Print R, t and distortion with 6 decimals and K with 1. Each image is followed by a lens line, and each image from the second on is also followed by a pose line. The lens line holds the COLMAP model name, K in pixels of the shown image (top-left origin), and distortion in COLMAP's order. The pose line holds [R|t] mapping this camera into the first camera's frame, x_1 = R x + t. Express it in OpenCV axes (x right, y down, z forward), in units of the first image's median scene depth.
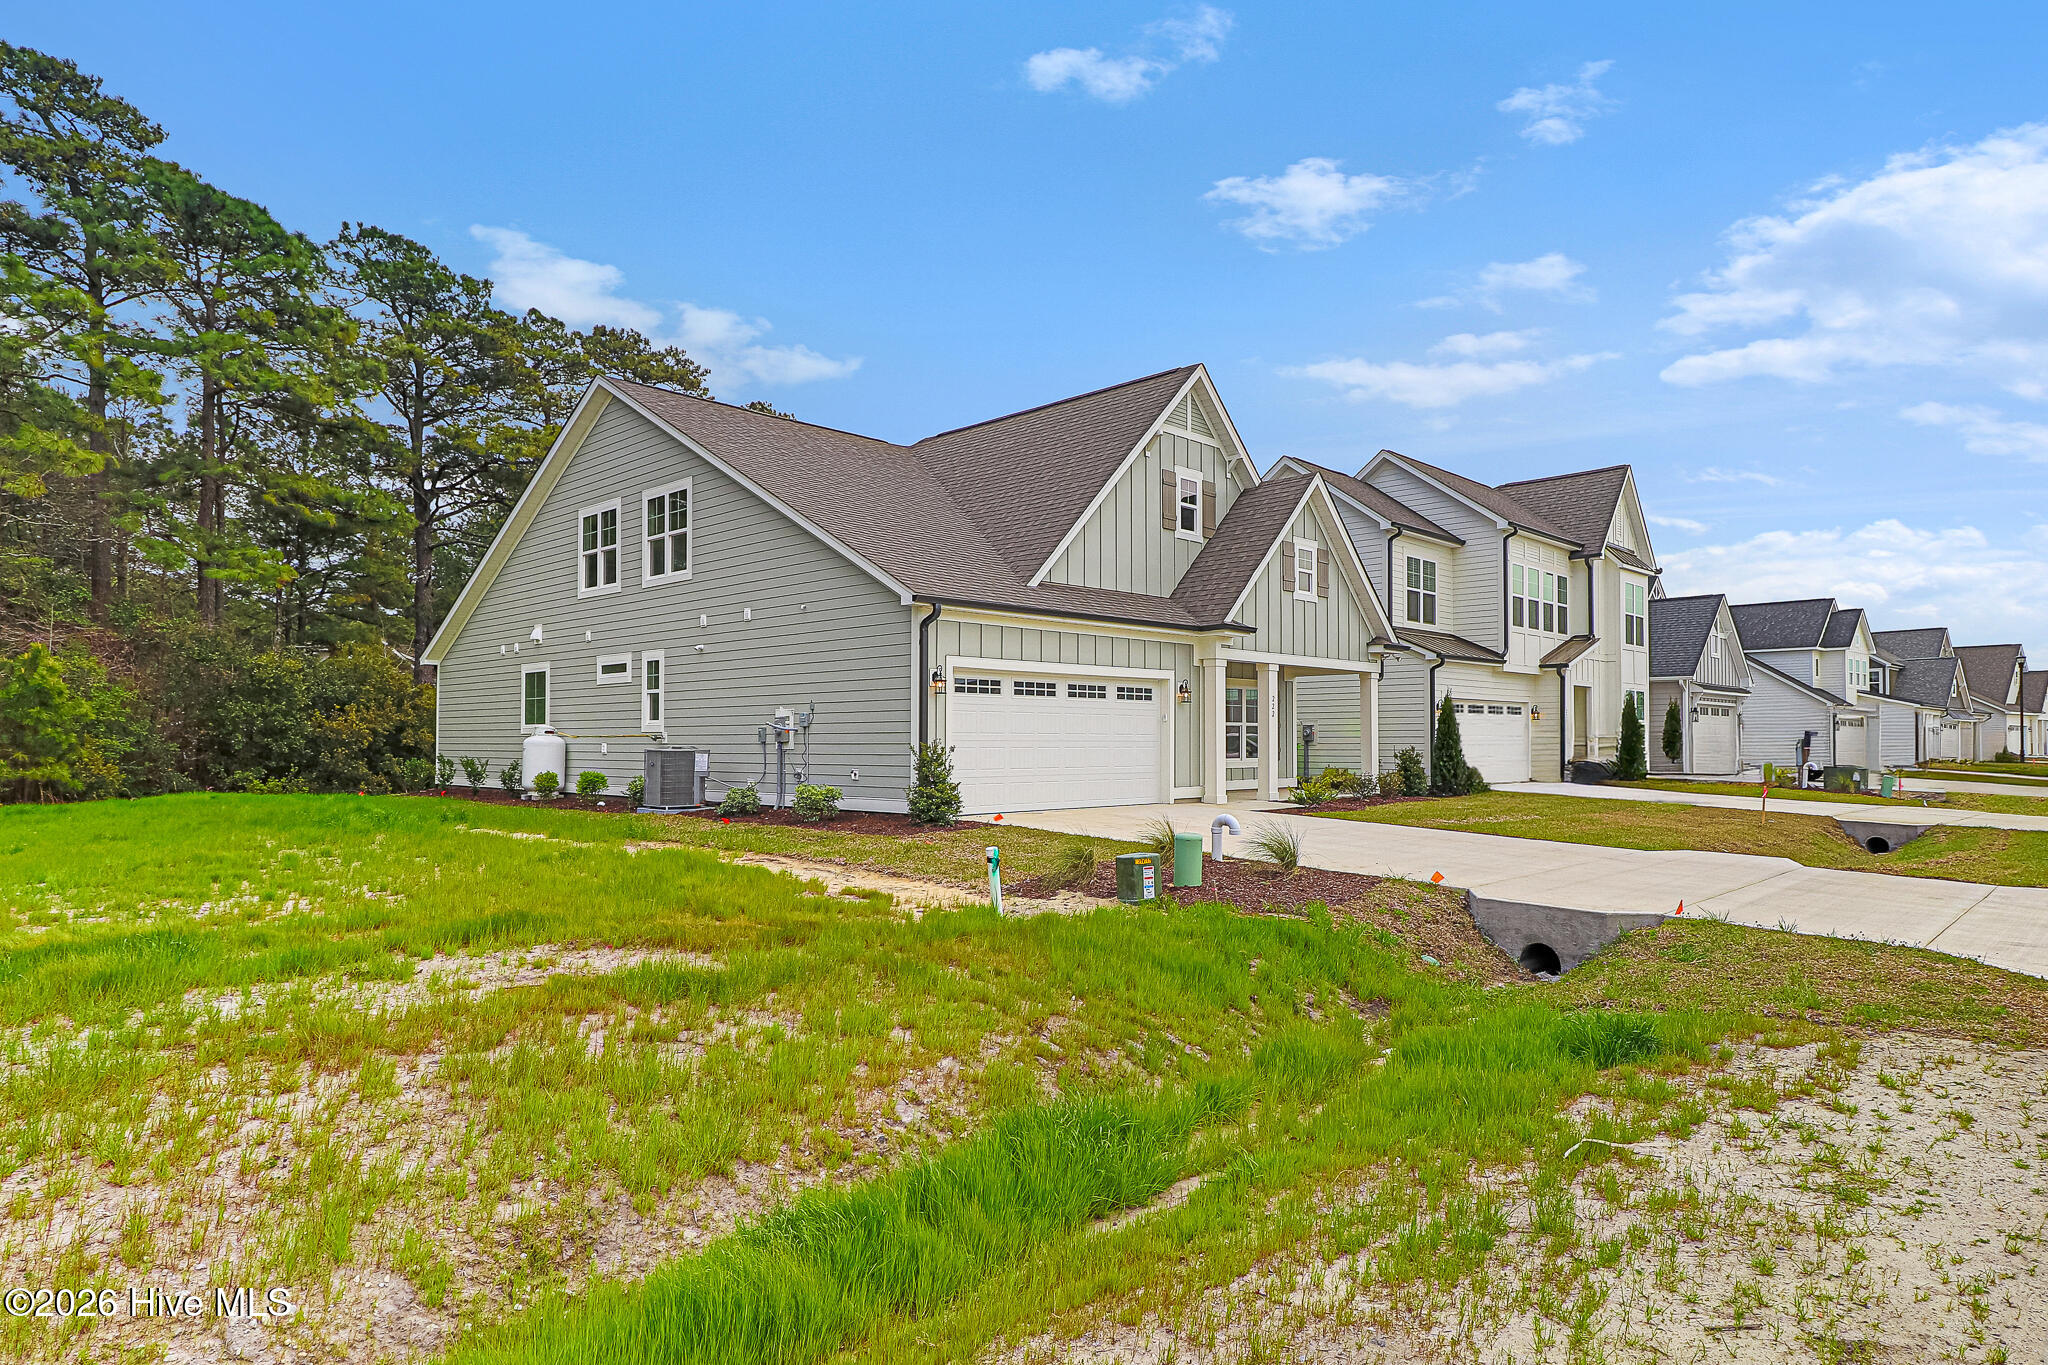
lens RADIAL K [[990.2, 0, 1033.5], [0, 990.2, 672.2], [0, 0, 1]] dist [0.004171, 0.000464]
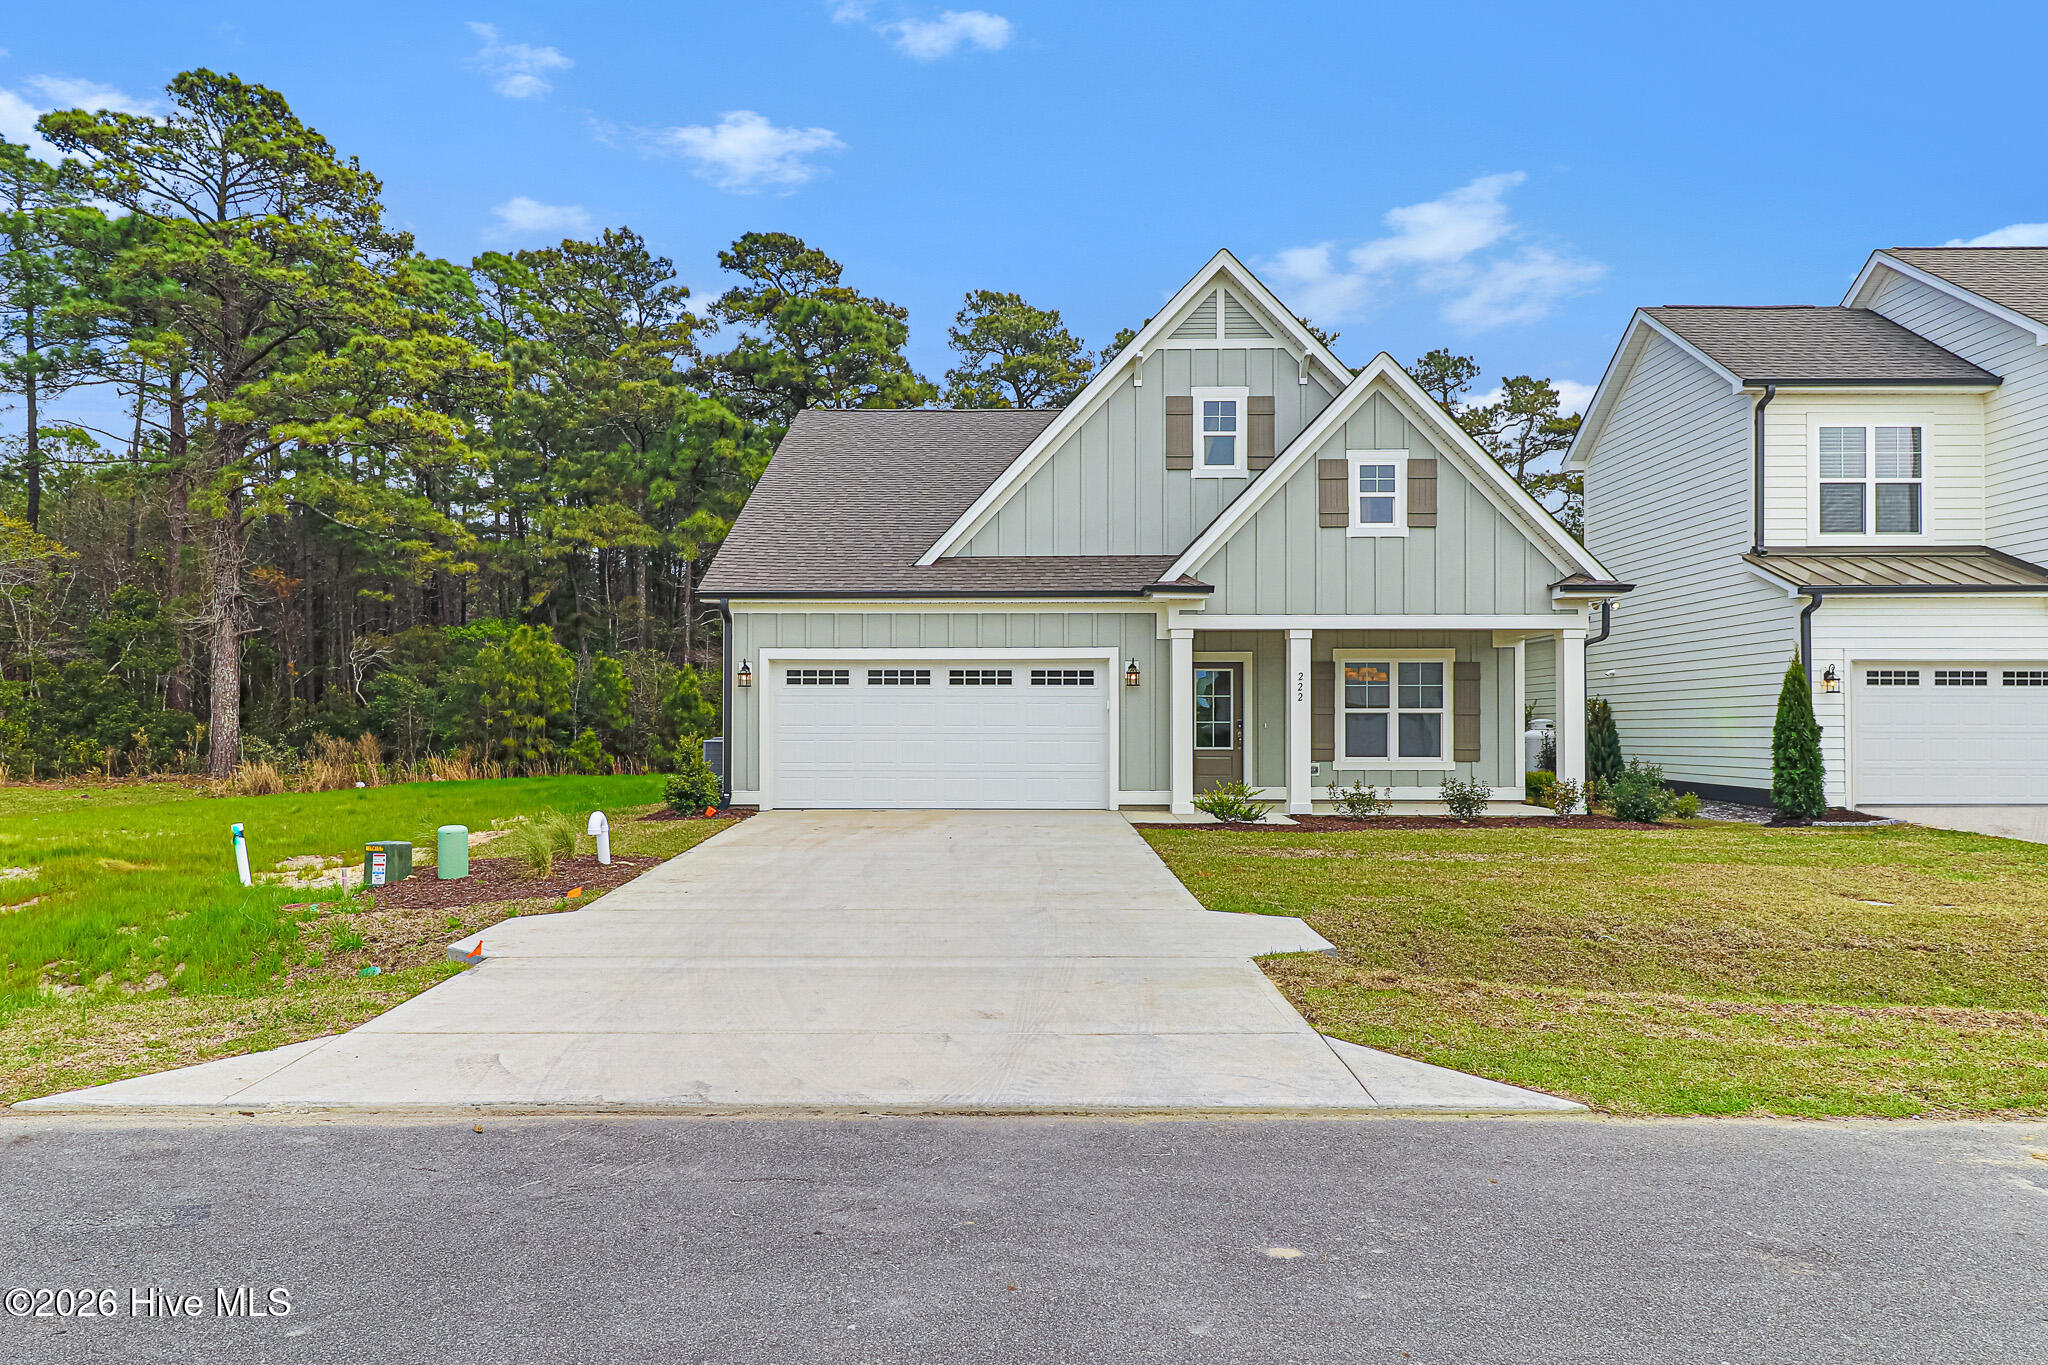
lens RADIAL K [[1115.7, 0, 1024.0], [0, 1115.7, 682.5], [0, 0, 1]] dist [0.001322, 0.000236]
pose [[0.742429, -0.036432, -0.668933, 0.632777], [0.041821, 0.999093, -0.007998, 0.028378], [0.668618, -0.022037, 0.743279, 0.242930]]
